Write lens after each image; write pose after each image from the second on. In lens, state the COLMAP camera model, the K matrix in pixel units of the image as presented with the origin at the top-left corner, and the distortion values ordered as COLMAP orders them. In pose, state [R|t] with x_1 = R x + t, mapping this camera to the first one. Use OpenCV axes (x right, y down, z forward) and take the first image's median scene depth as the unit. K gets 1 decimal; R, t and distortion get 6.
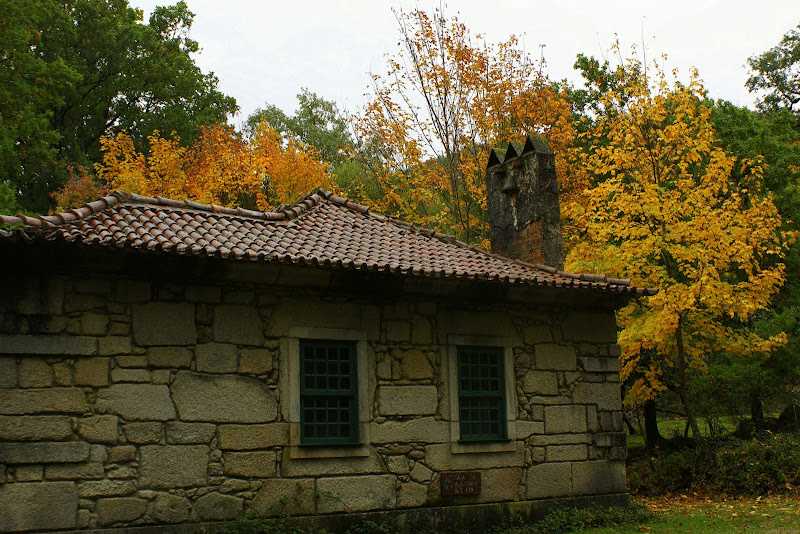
lens RADIAL K [[1063.1, 0, 399.7], [0, 1063.1, 253.0], [0, 0, 1]] dist [-0.087384, 0.006548]
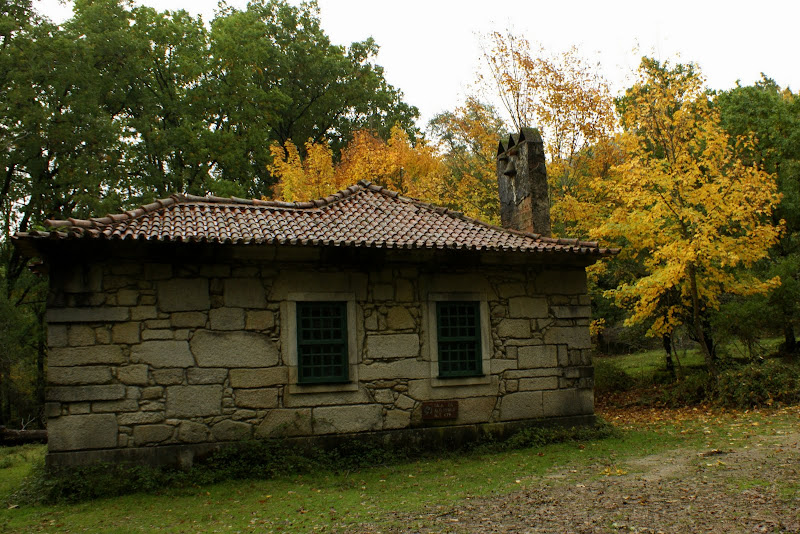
lens RADIAL K [[796.5, 0, 400.0], [0, 796.5, 294.8], [0, 0, 1]] dist [-0.131199, -0.002515]
pose [[0.981798, -0.029264, -0.187660, 0.197280], [0.046628, 0.994958, 0.088790, -0.007019], [0.184116, -0.095924, 0.978213, 0.071796]]
